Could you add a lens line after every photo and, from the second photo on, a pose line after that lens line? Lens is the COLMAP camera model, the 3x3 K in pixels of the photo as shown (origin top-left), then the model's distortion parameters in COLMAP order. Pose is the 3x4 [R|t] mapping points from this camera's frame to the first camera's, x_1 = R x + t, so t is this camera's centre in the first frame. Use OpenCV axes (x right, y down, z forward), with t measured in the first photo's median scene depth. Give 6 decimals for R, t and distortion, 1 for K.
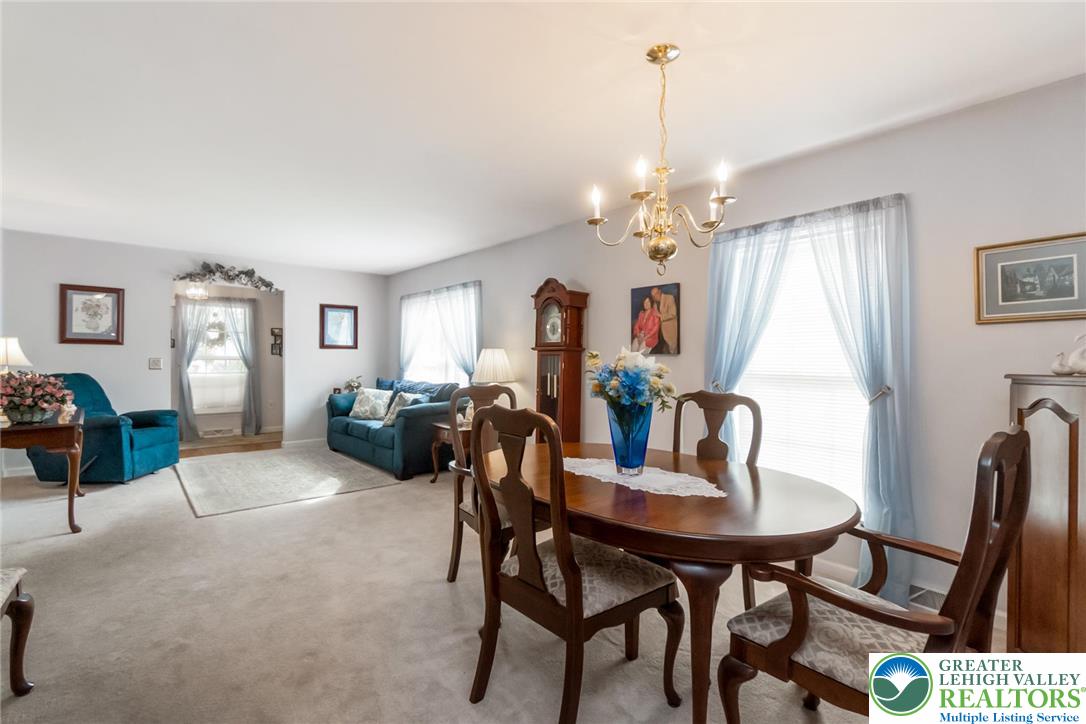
lens RADIAL K [[480.8, 0, 523.5], [0, 480.8, 361.7], [0, 0, 1]] dist [0.001023, 0.003447]
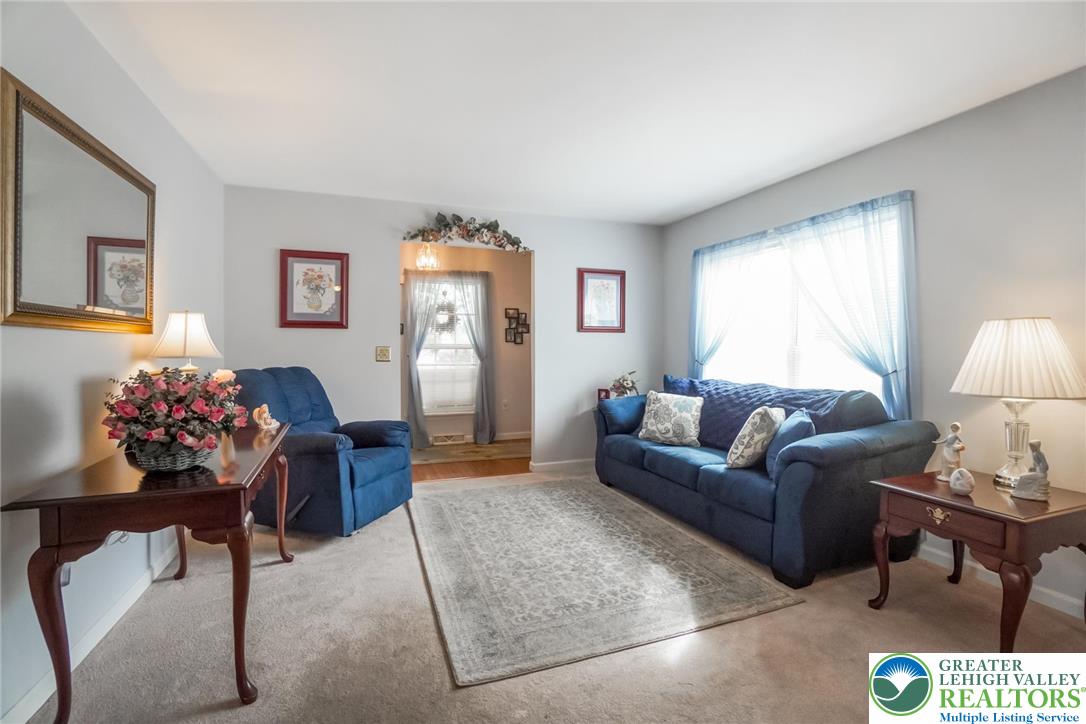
lens RADIAL K [[480.8, 0, 533.3], [0, 480.8, 353.7], [0, 0, 1]] dist [0.001023, 0.003447]
pose [[0.937446, -0.000403, -0.348130, -0.269530], [0.002194, 0.999986, 0.004752, 0.001121], [0.348123, -0.005218, 0.937434, 0.358584]]
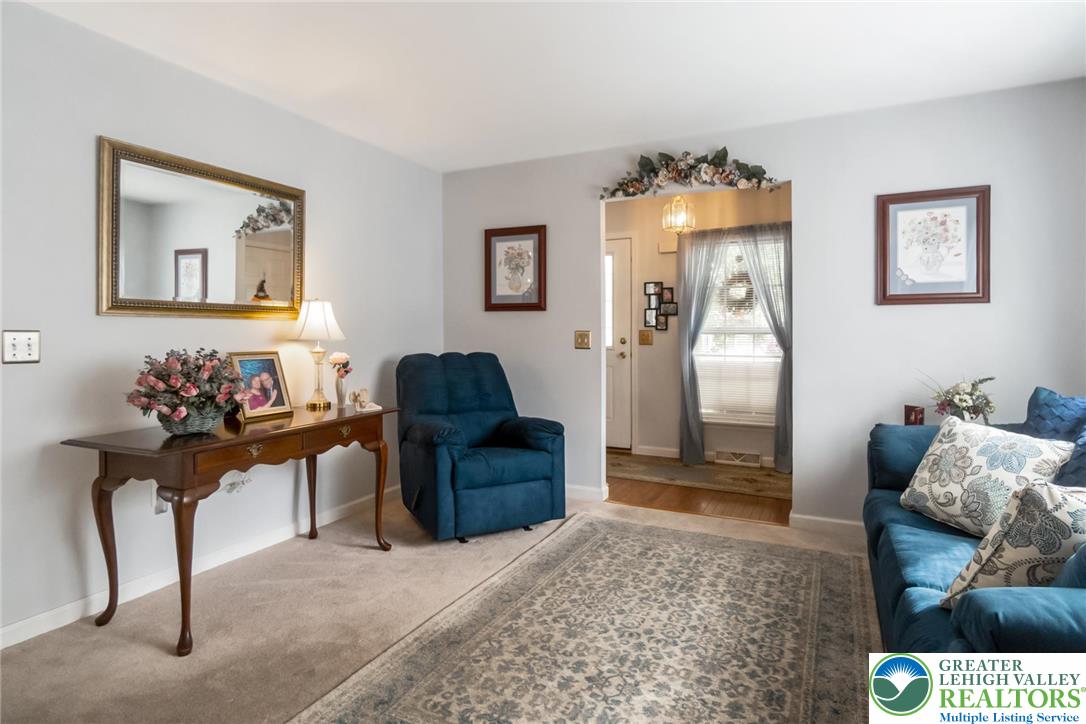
lens RADIAL K [[579.7, 0, 551.8], [0, 579.7, 337.9], [0, 0, 1]] dist [0.006658, 0.003797]
pose [[0.409352, 0.002721, -0.912373, -0.094154], [-0.004429, 0.999990, 0.000995, 0.001536], [0.912366, 0.003633, 0.409360, 0.613382]]
